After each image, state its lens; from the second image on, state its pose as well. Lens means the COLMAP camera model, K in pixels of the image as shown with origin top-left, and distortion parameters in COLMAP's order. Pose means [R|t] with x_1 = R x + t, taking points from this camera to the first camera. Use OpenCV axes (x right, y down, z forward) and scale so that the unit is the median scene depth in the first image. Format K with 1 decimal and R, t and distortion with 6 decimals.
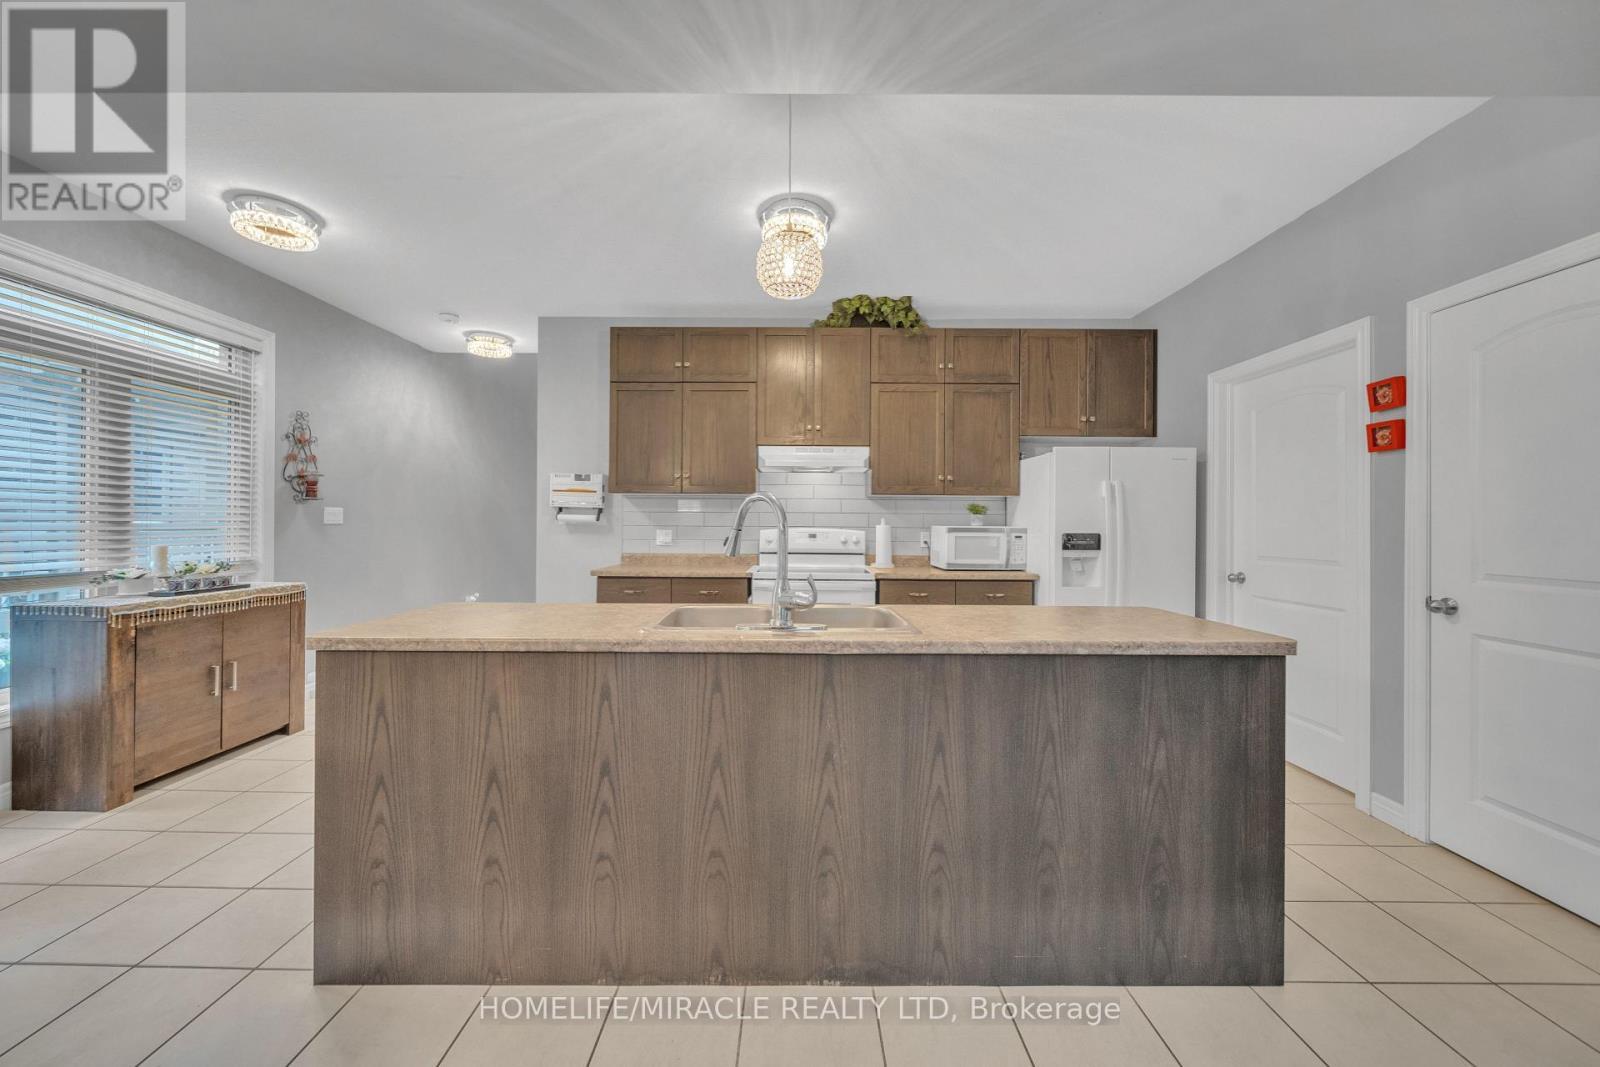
lens RADIAL K [[567.1, 0, 794.1], [0, 567.1, 528.0], [0, 0, 1]] dist [0.000644, -0.000318]
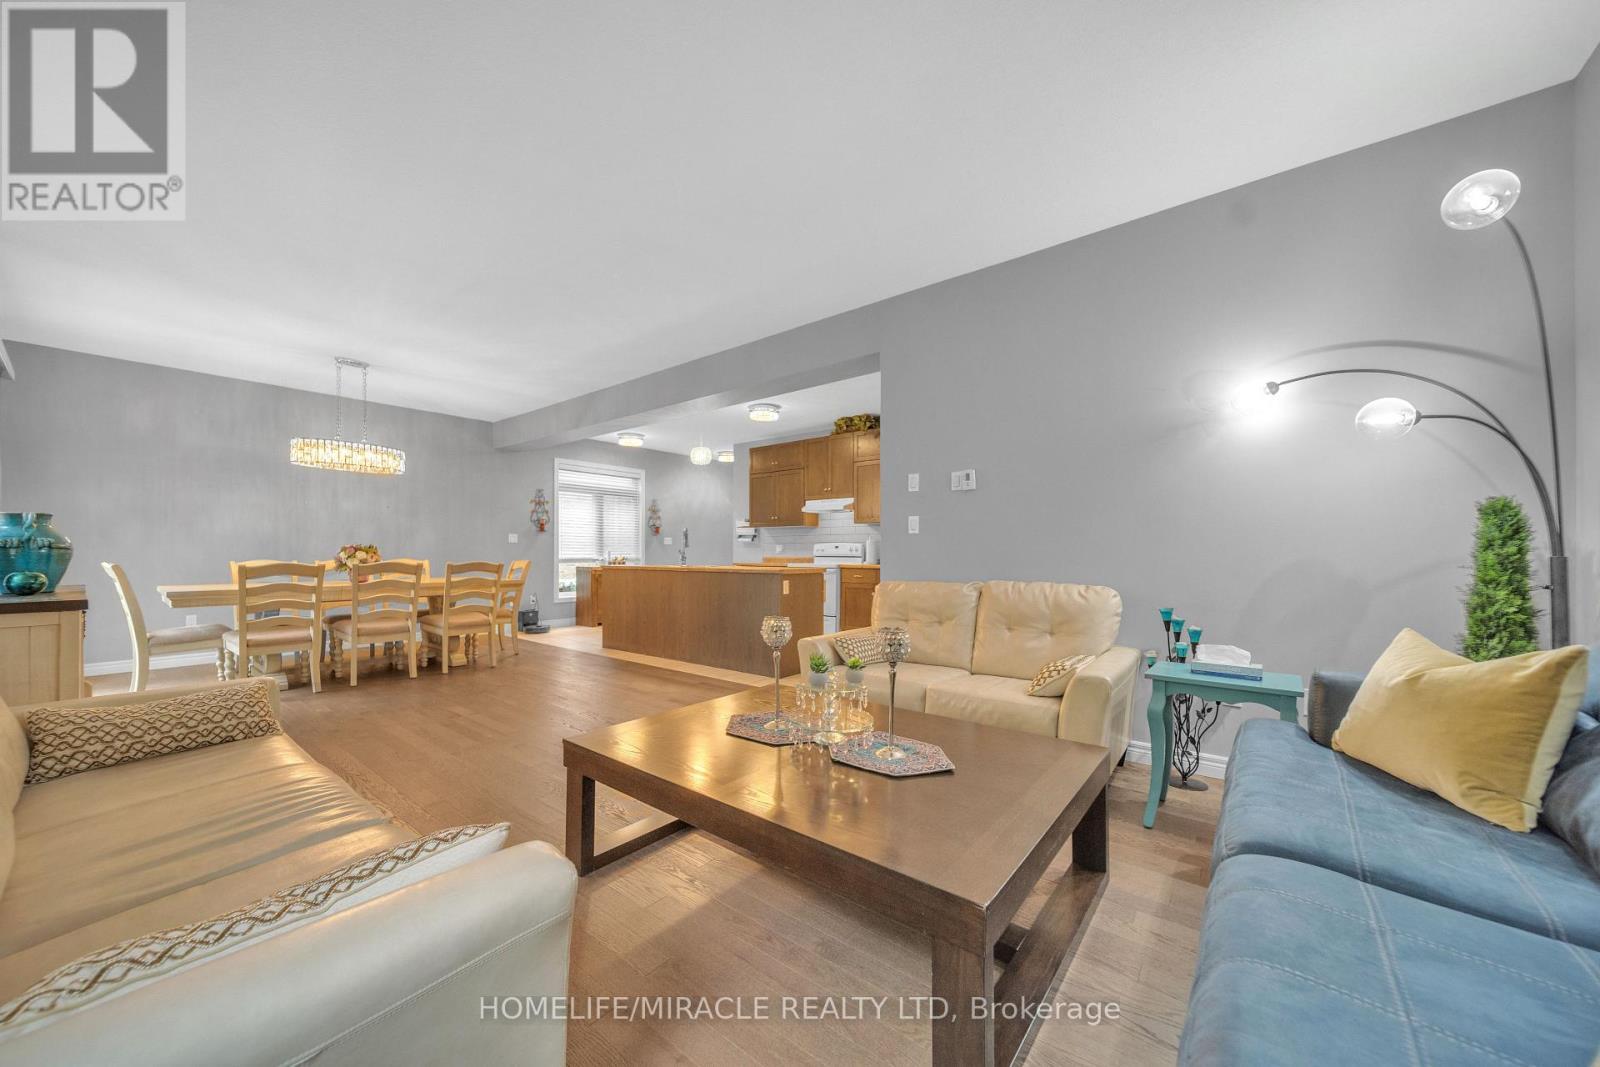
lens RADIAL K [[567.1, 0, 795.7], [0, 567.1, 548.3], [0, 0, 1]] dist [0.000644, -0.000318]
pose [[0.779937, -0.011538, -0.625752, 1.171802], [0.000758, 0.999847, -0.017491, 0.054170], [0.625858, 0.013167, 0.779826, -0.552559]]
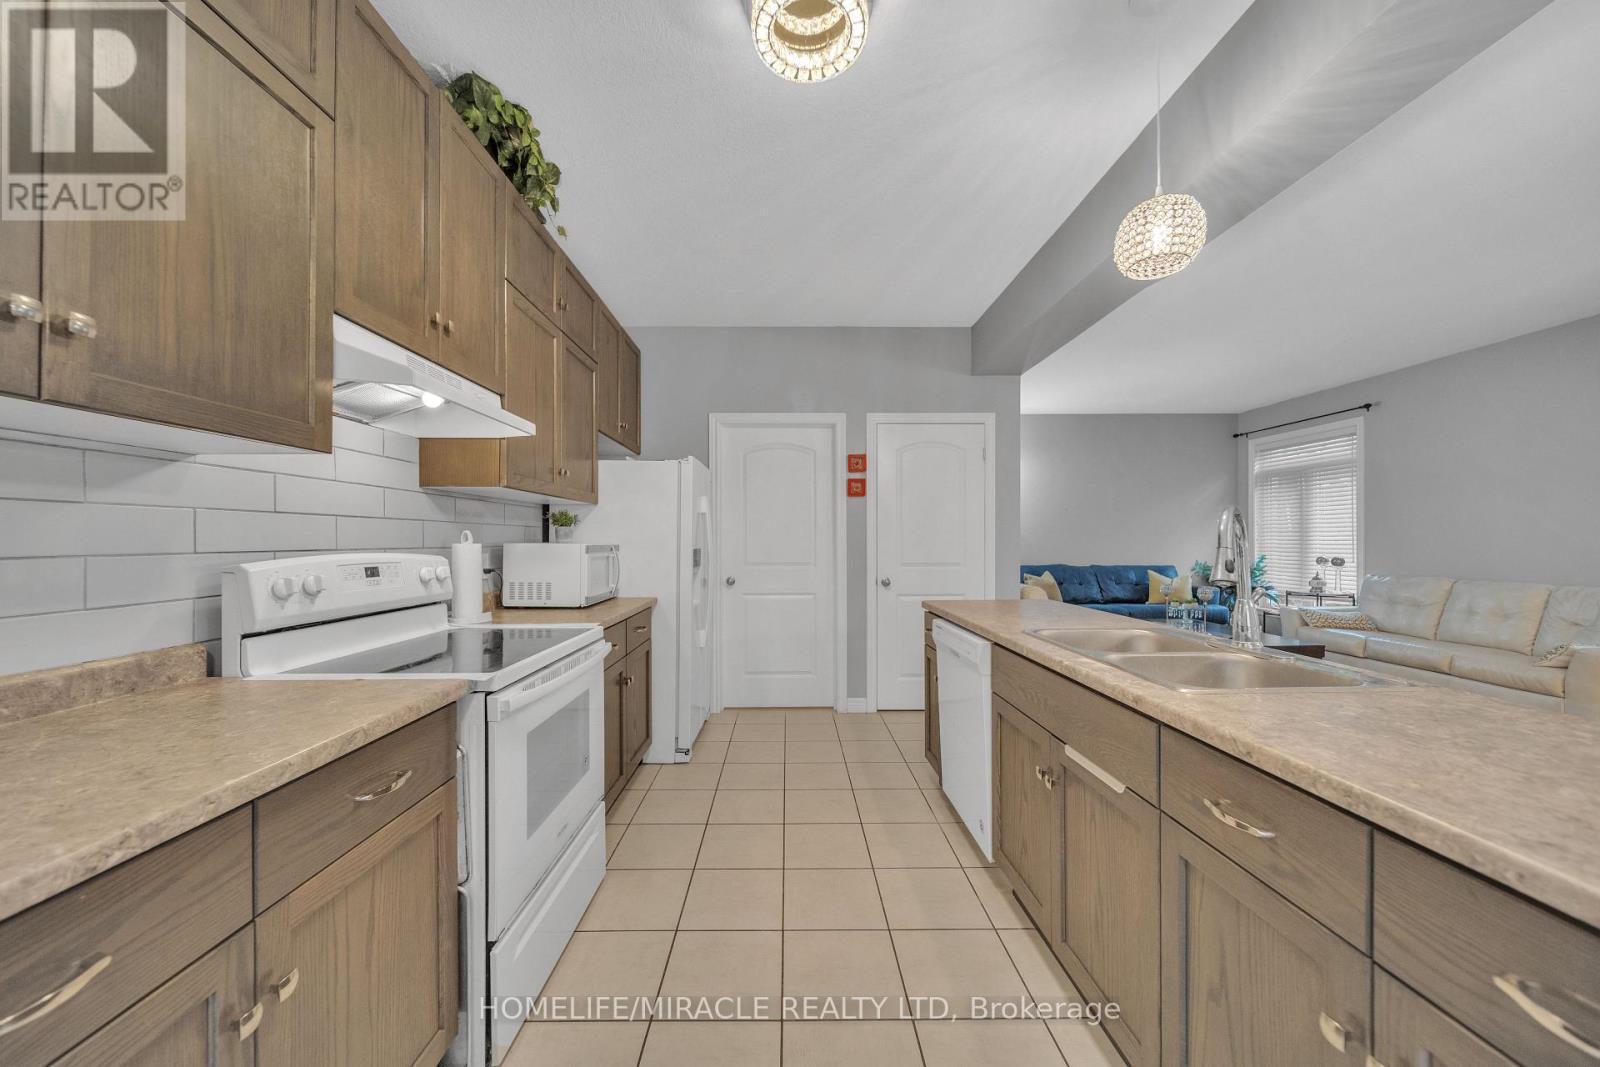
lens RADIAL K [[567.1, 0, 786.7], [0, 567.1, 538.9], [0, 0, 1]] dist [0.000644, -0.000318]
pose [[-0.013663, -0.006545, 0.999885, -0.418465], [0.007504, 0.999950, 0.006648, -0.011615], [-0.999879, 0.007594, -0.013613, 0.771618]]
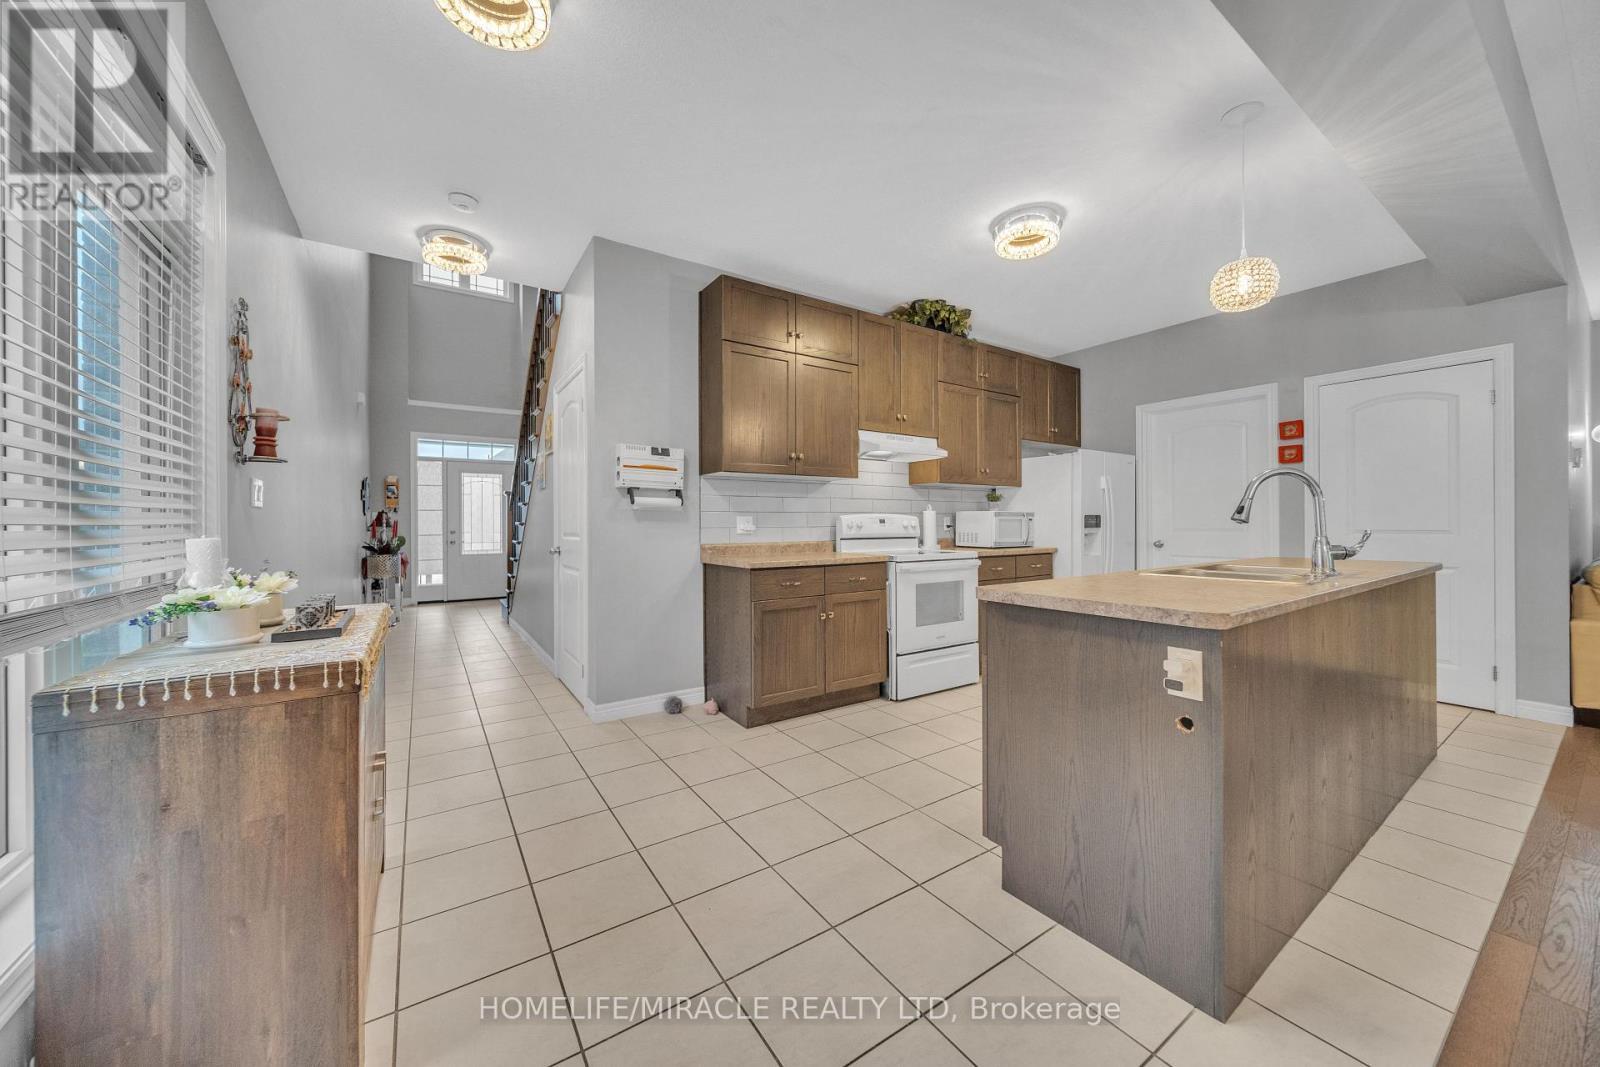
lens RADIAL K [[567.1, 0, 790.1], [0, 567.1, 524.5], [0, 0, 1]] dist [0.000644, -0.000318]
pose [[0.830041, -0.011715, 0.557579, -0.744754], [0.015295, 0.999881, -0.001761, 0.020789], [-0.557492, 0.009990, 0.830122, 0.260309]]
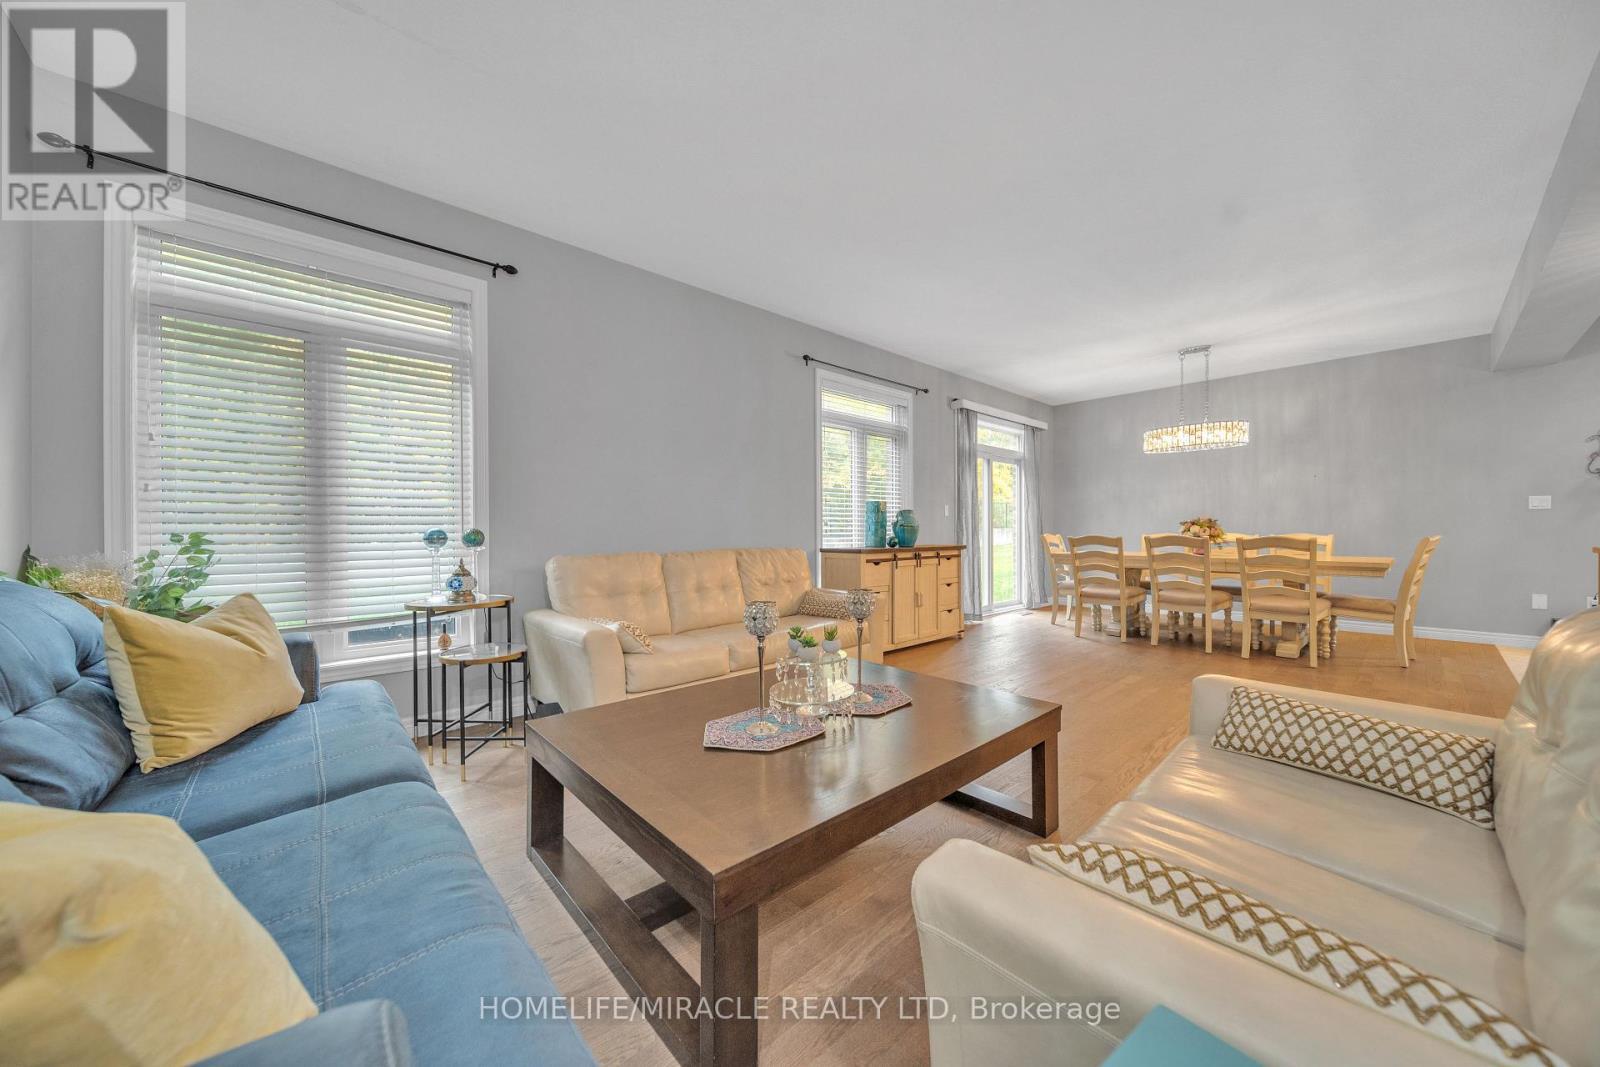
lens RADIAL K [[567.1, 0, 801.9], [0, 567.1, 524.0], [0, 0, 1]] dist [0.000644, -0.000318]
pose [[-0.729950, -0.010110, -0.683426, 1.227551], [-0.006067, 0.999947, -0.008313, 0.051427], [0.683474, -0.001922, -0.729972, 0.198396]]
